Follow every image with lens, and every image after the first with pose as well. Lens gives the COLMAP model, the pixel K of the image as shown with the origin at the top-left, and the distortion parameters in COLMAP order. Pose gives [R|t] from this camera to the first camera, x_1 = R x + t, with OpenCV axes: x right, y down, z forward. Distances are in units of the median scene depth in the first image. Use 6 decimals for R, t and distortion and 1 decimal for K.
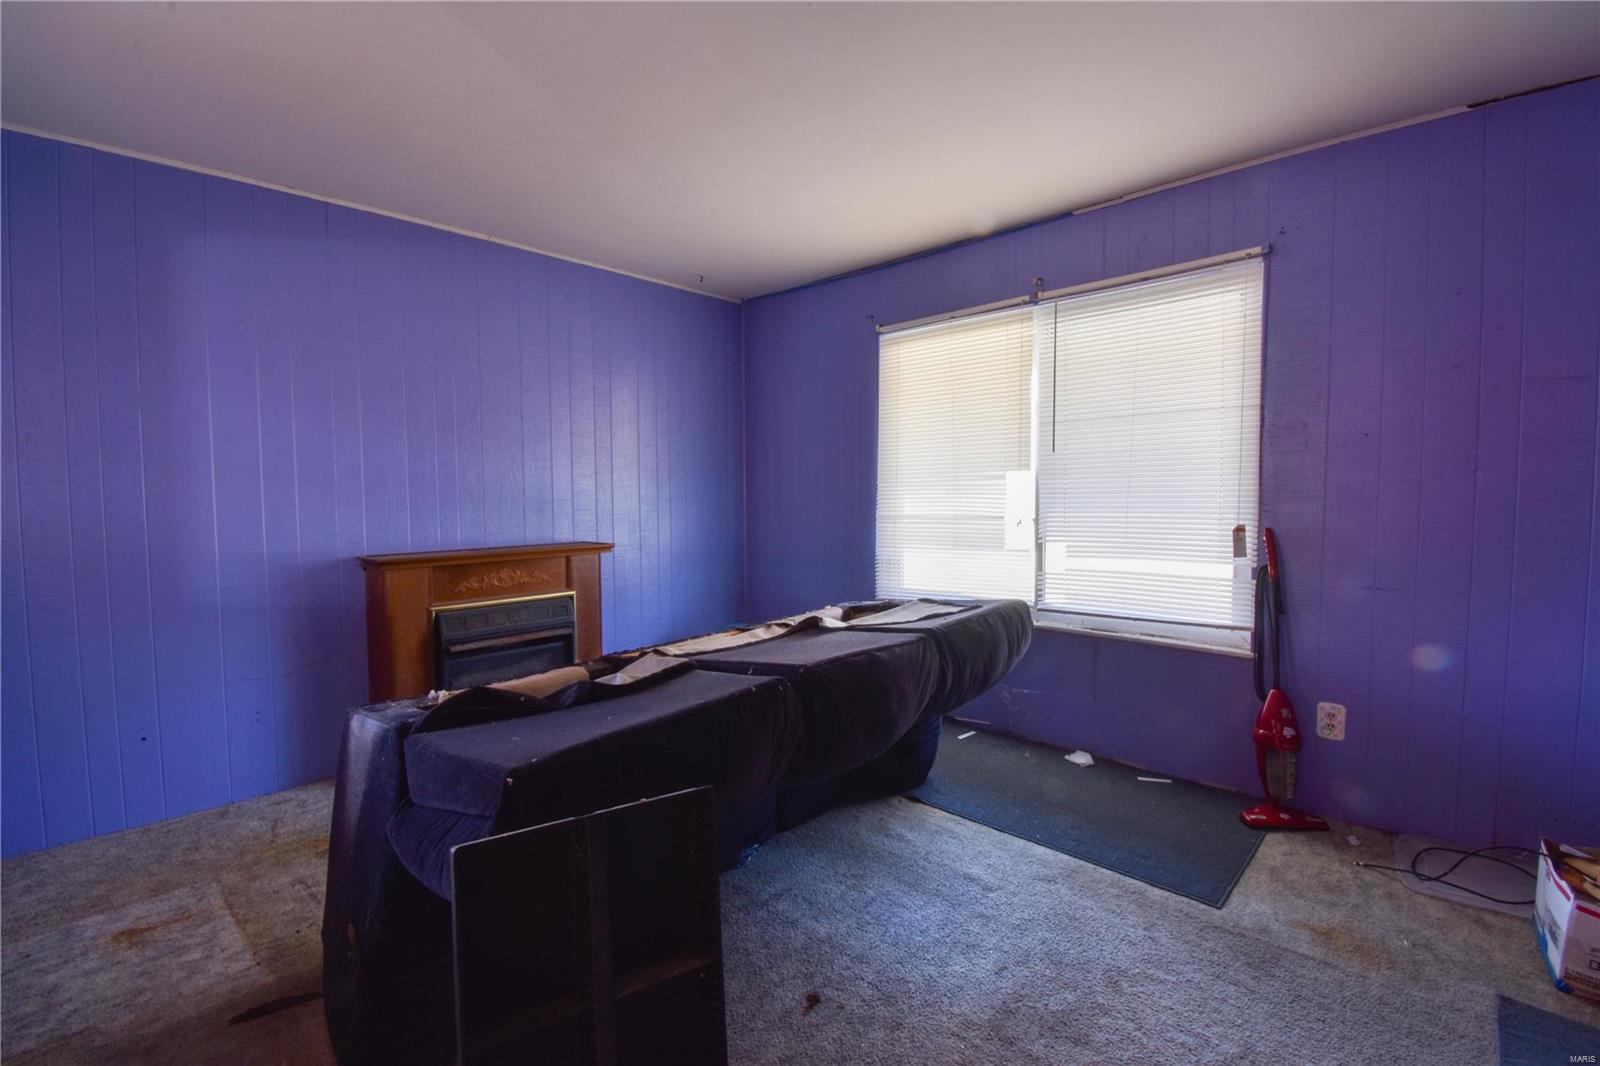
lens RADIAL K [[721.0, 0, 793.3], [0, 721.0, 521.7], [0, 0, 1]] dist [0.001847, -0.013734]
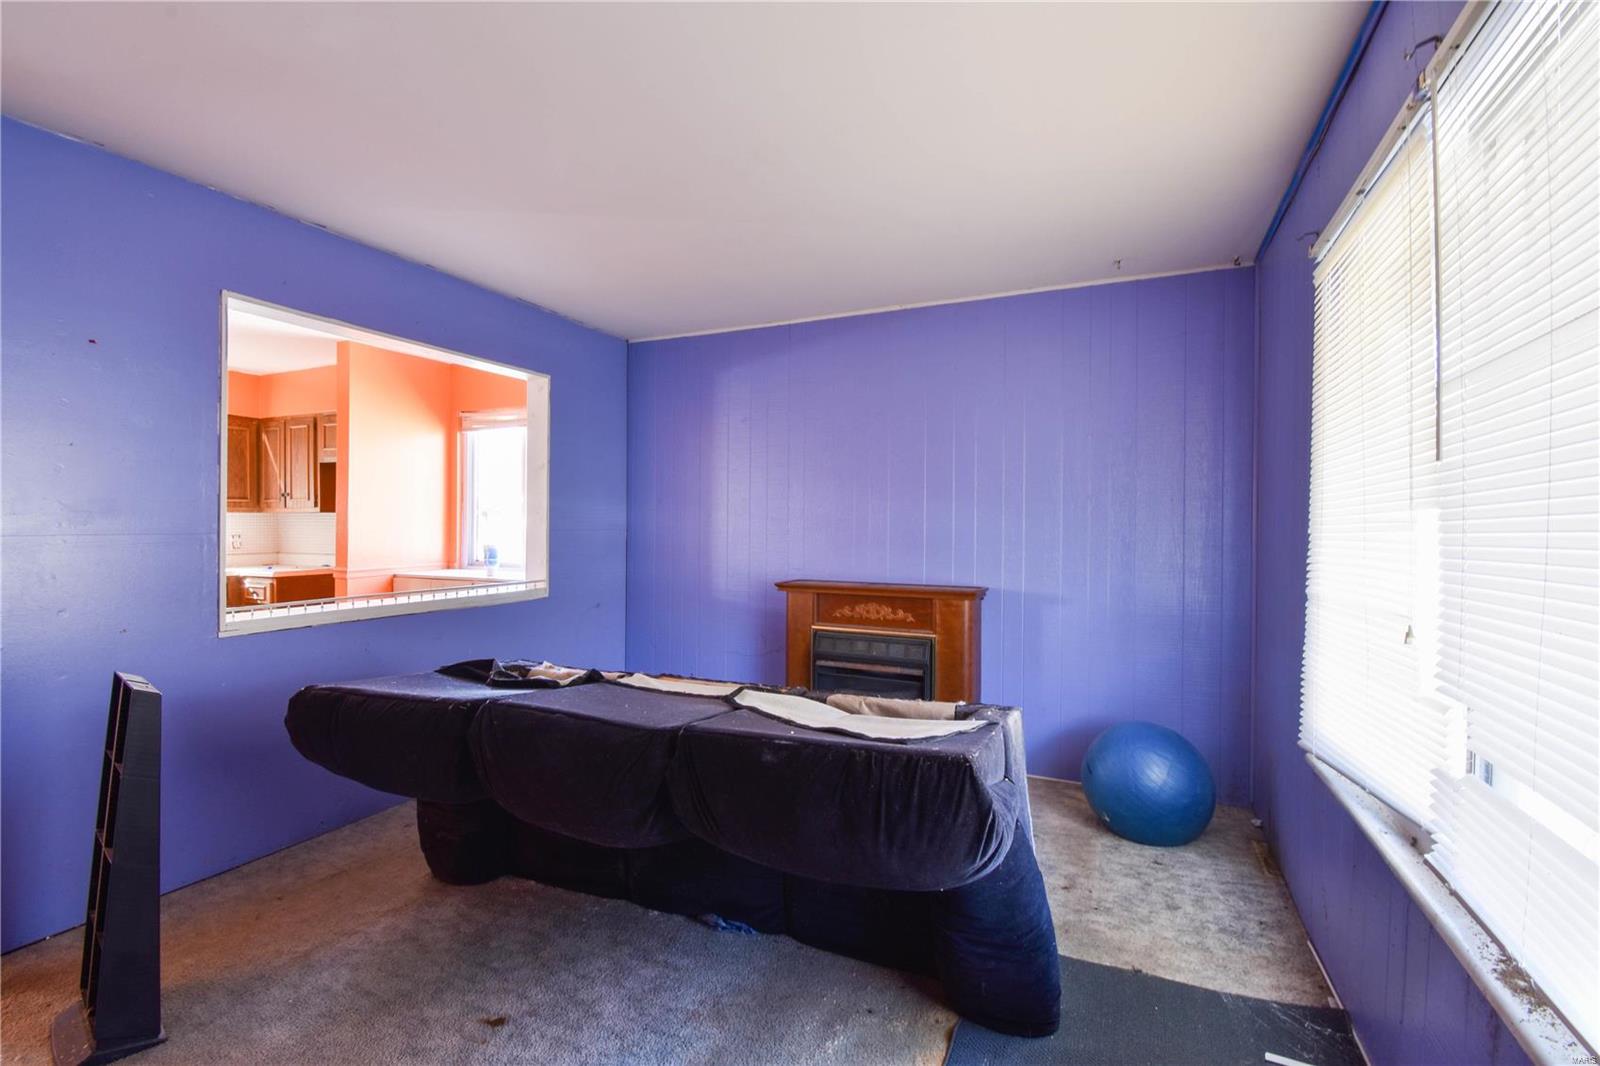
lens RADIAL K [[692.1, 0, 800.0], [0, 692.1, 533.0], [0, 0, 1]] dist [-0.001783, -0.000296]
pose [[0.312462, 0.020307, -0.949713, 0.560941], [-0.052175, 0.998629, 0.004187, -0.039675], [0.948496, 0.048243, 0.313094, 0.538425]]
